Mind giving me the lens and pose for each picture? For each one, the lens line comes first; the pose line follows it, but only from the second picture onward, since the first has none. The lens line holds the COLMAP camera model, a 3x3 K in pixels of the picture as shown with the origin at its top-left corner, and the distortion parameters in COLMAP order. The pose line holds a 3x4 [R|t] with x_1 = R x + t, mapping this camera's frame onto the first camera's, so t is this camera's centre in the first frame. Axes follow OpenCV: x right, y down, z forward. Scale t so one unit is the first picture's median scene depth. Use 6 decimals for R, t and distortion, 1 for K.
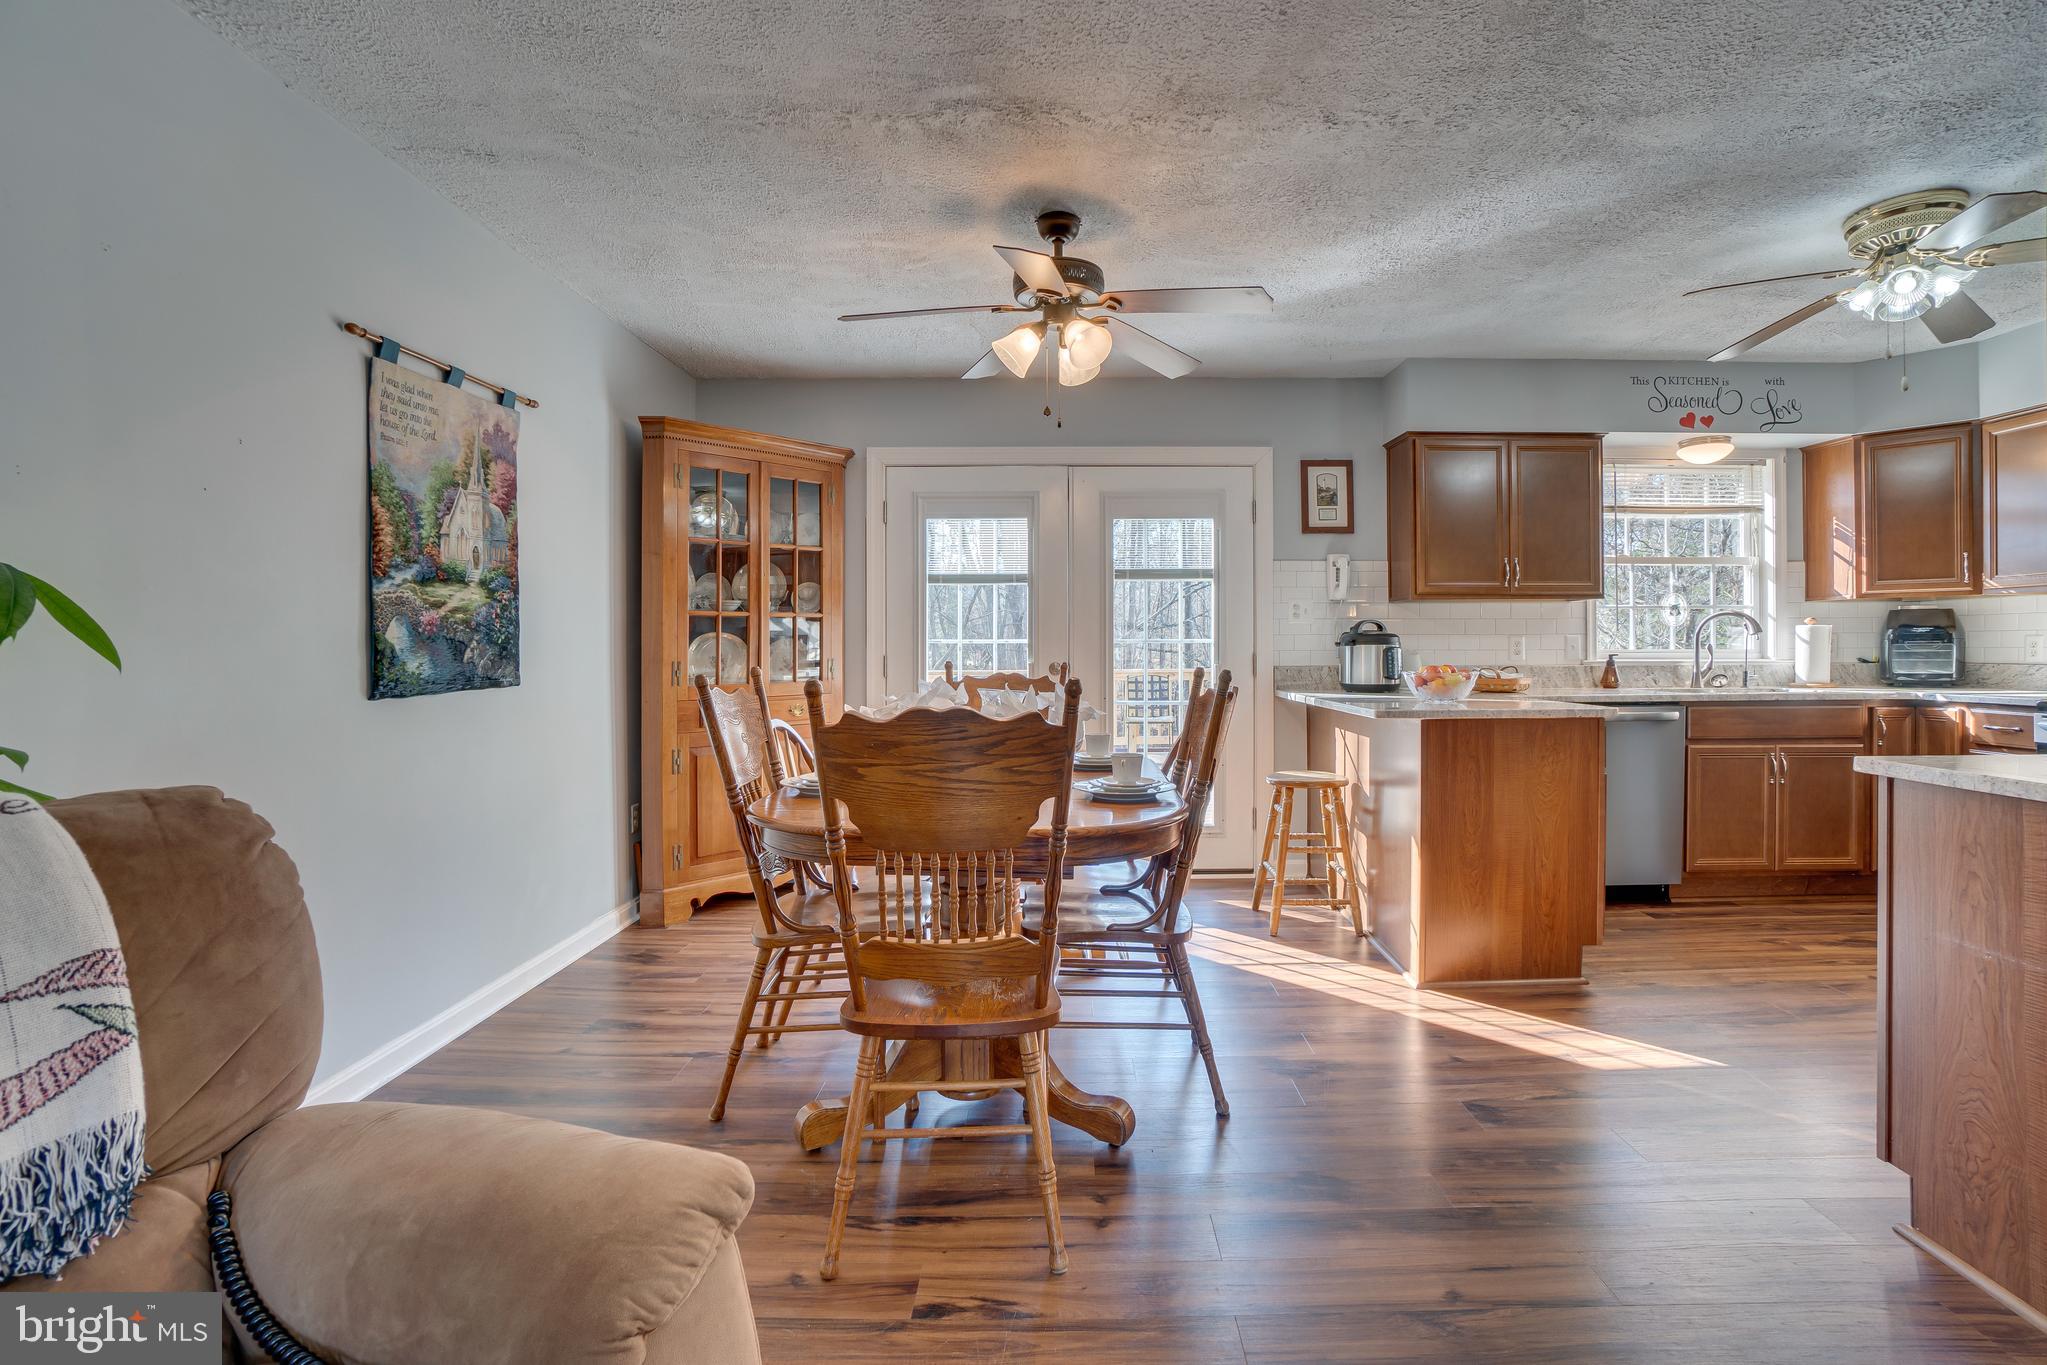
lens RADIAL K [[927.4, 0, 1077.8], [0, 927.4, 644.0], [0, 0, 1]] dist [-0.053364, 0.017429]
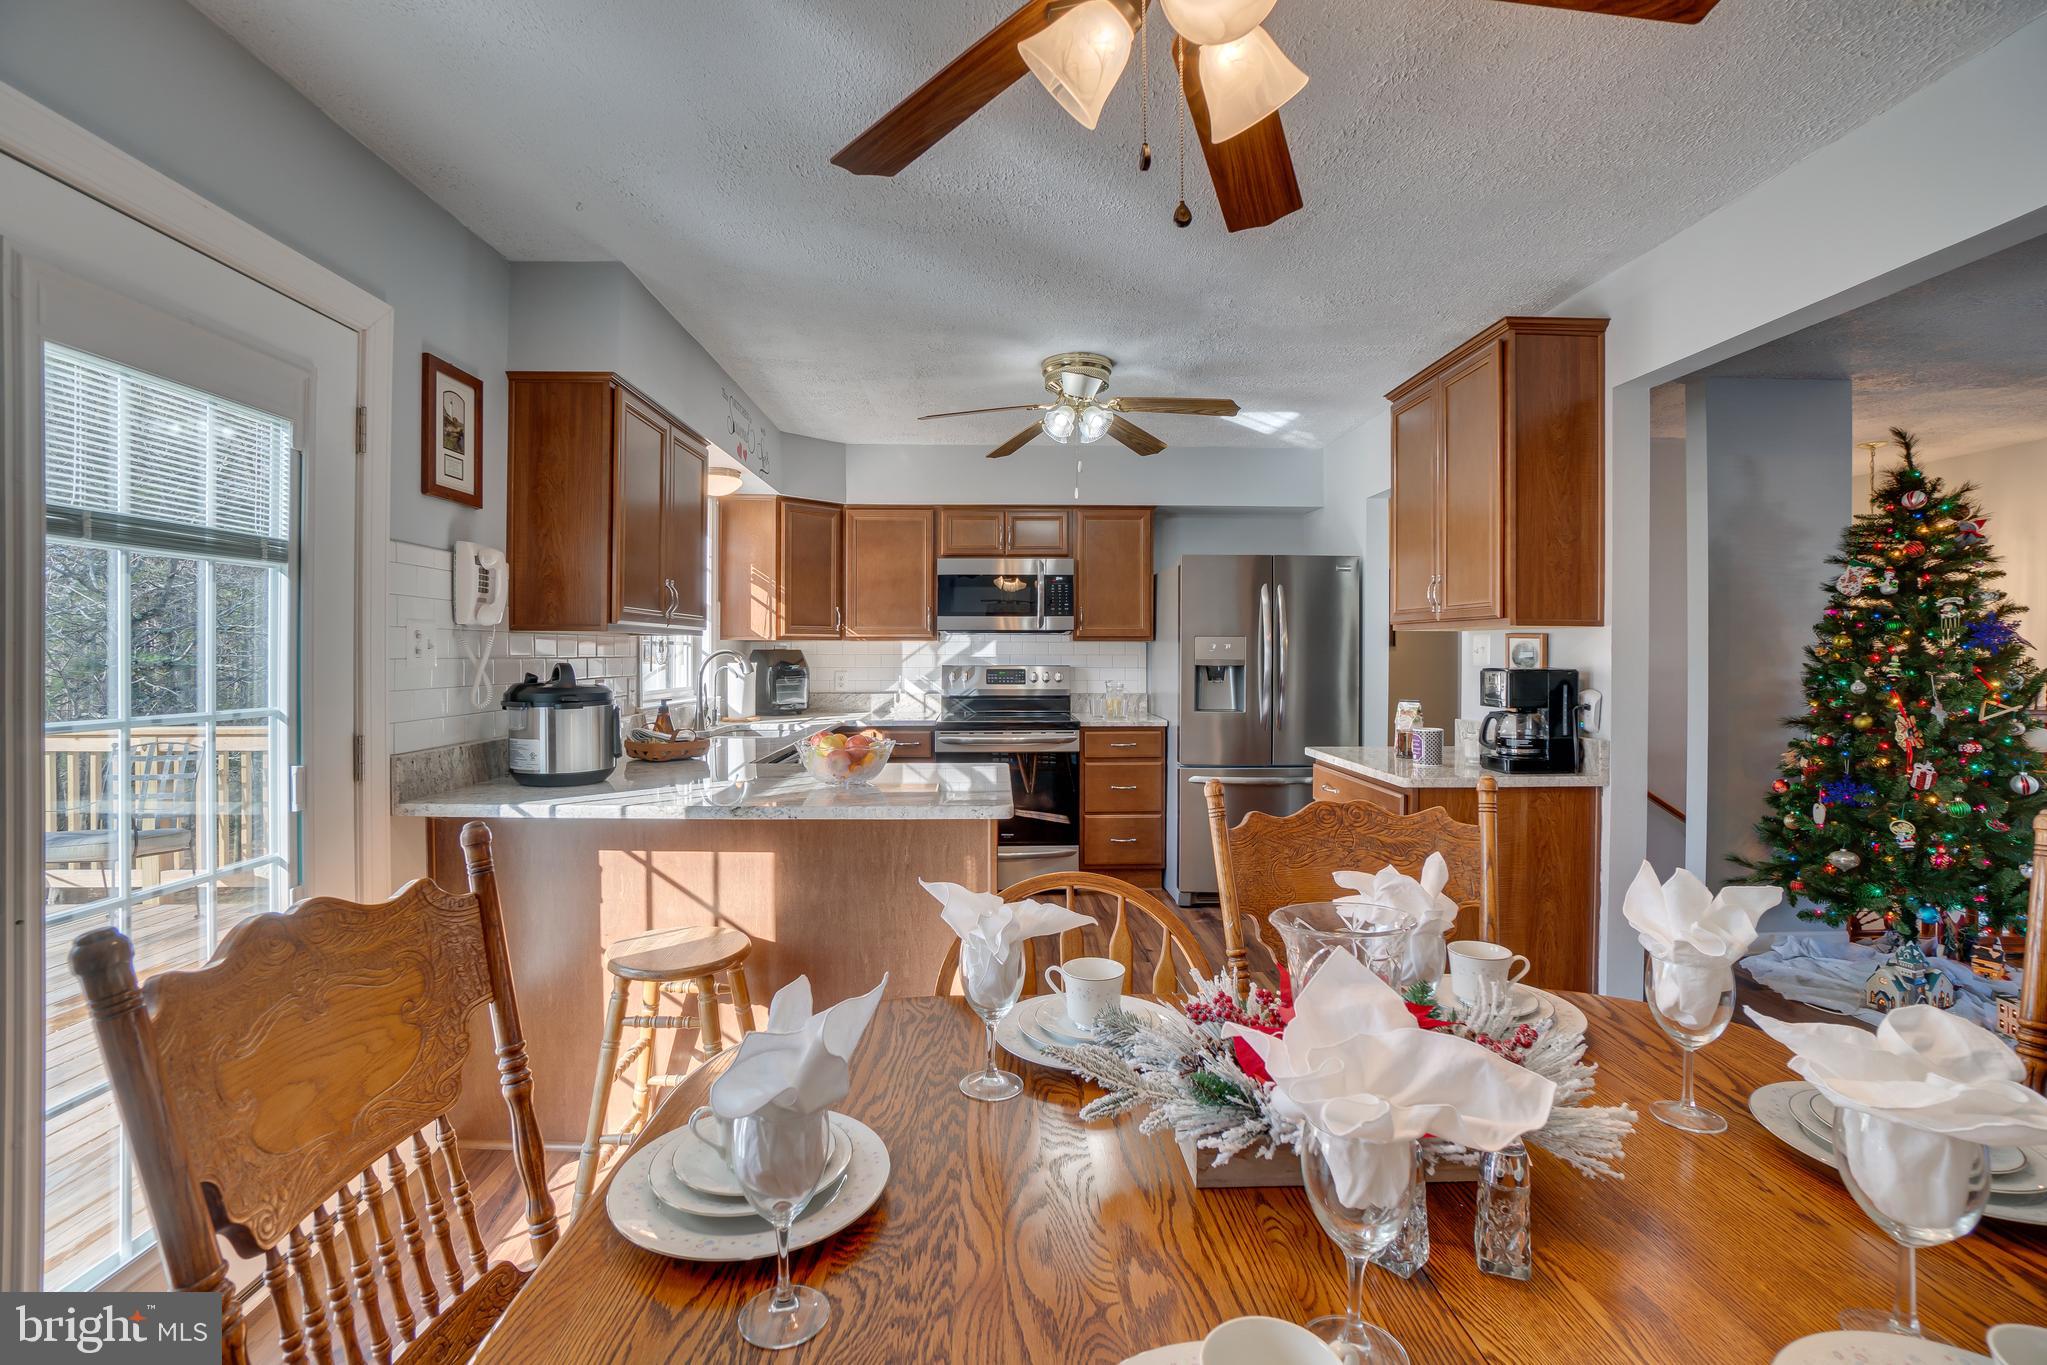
lens RADIAL K [[917.4, 0, 1007.6], [0, 917.4, 655.2], [0, 0, 1]] dist [-0.053194, 0.015381]
pose [[-0.001552, 0.001080, 0.999998, -0.279912], [-0.004161, 0.999991, -0.001087, -0.031802], [-0.999990, -0.004162, -0.001548, 0.718060]]
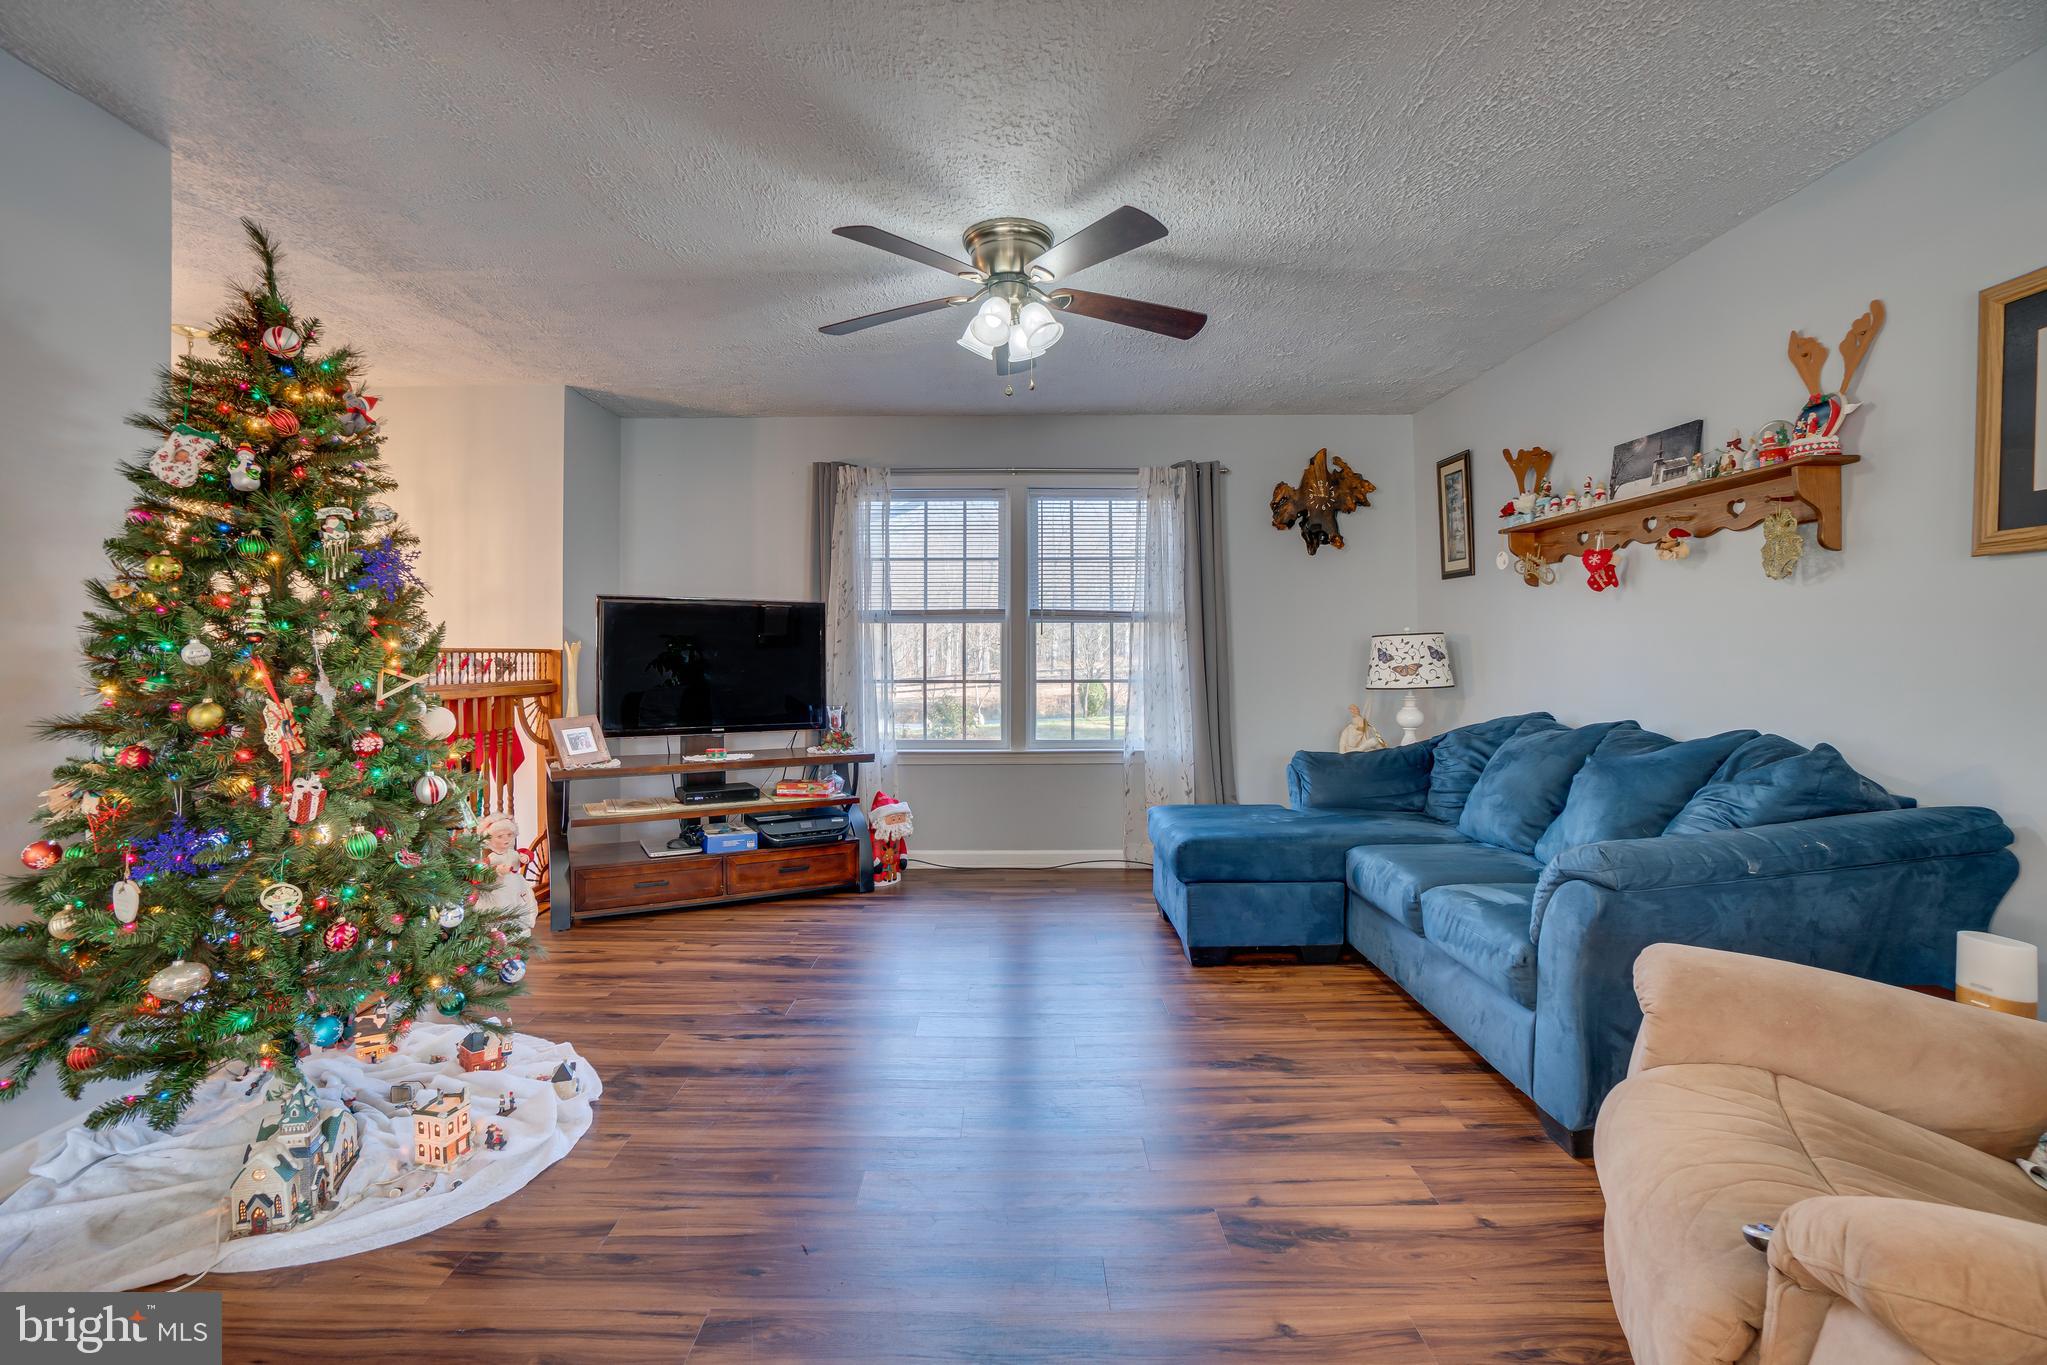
lens RADIAL K [[917.4, 0, 1016.0], [0, 917.4, 658.9], [0, 0, 1]] dist [-0.053194, 0.015381]
pose [[-0.999750, 0.007114, 0.021218, 0.090002], [0.007218, 0.999962, 0.004844, -0.004183], [-0.021182, 0.004996, -0.999763, 0.388284]]
